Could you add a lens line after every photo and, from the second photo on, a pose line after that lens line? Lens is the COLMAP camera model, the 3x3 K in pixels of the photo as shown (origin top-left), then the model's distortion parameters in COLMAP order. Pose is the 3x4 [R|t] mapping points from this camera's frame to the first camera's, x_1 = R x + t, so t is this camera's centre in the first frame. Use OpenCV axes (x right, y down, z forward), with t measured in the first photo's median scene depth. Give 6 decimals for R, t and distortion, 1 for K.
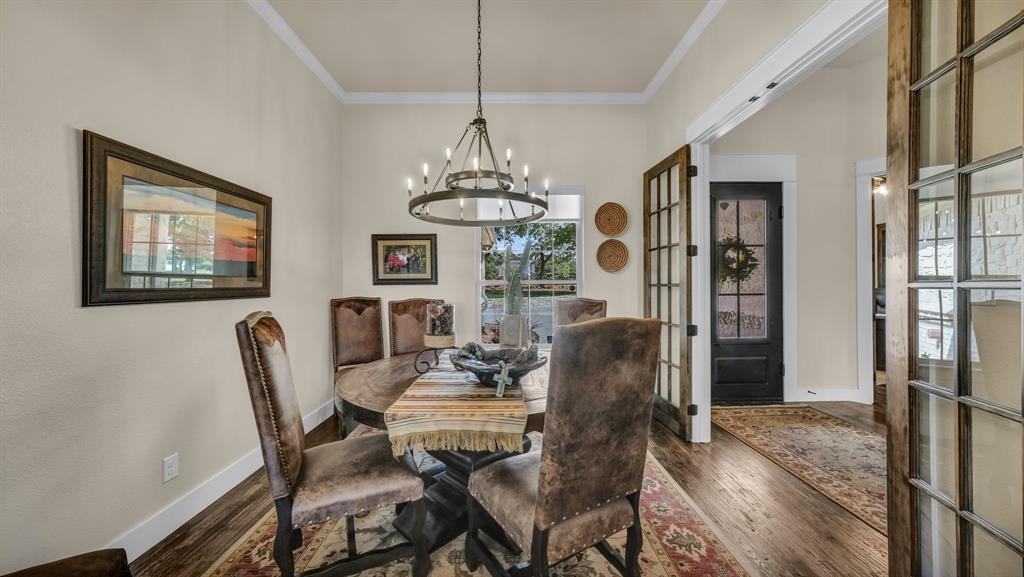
lens RADIAL K [[352.7, 0, 515.0], [0, 352.7, 289.3], [0, 0, 1]] dist [0.000832, 0.000333]
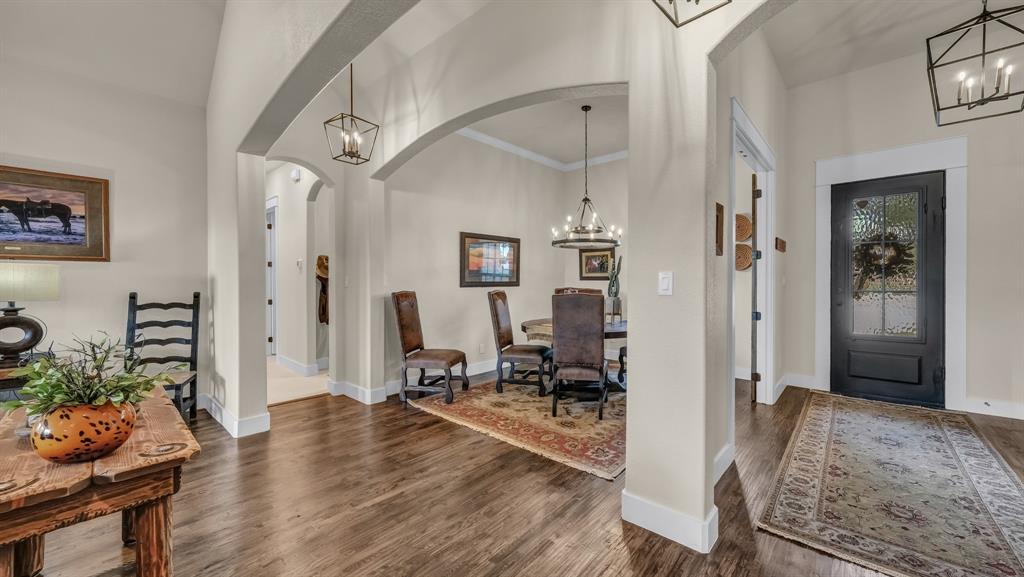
lens RADIAL K [[392.9, 0, 544.9], [0, 392.9, 286.0], [0, 0, 1]] dist [0.002354, 0.000855]
pose [[0.760419, 0.011860, -0.649325, 0.636266], [-0.009859, 0.999929, 0.006717, 0.002233], [0.649358, 0.001294, 0.760481, -0.458190]]
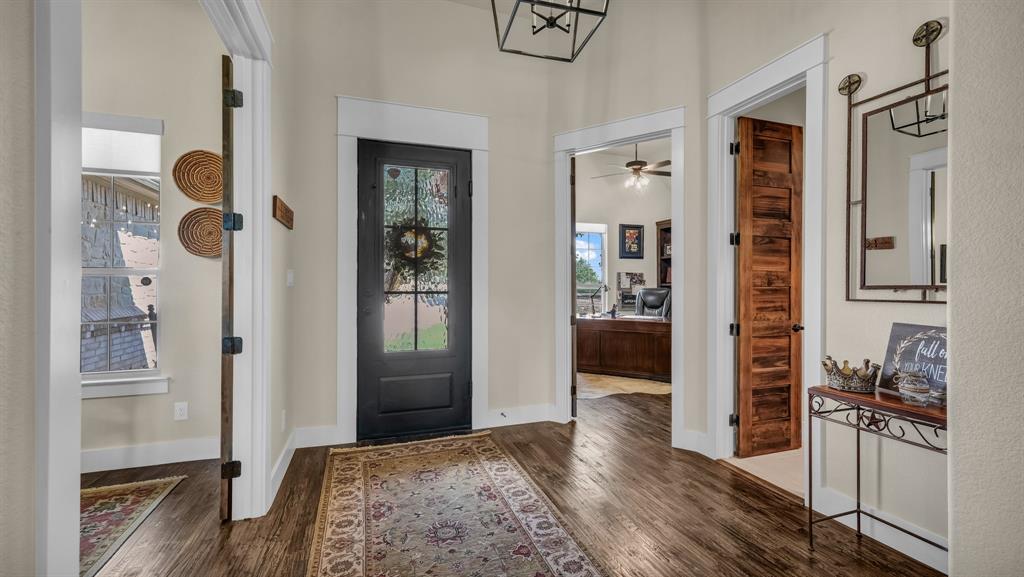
lens RADIAL K [[421.8, 0, 517.3], [0, 421.8, 285.7], [0, 0, 1]] dist [0.000668, 0.000429]
pose [[0.950197, 0.010069, 0.311488, 0.565153], [-0.006940, 0.999914, -0.011150, 0.008589], [-0.311573, 0.008433, 0.950185, 0.077734]]
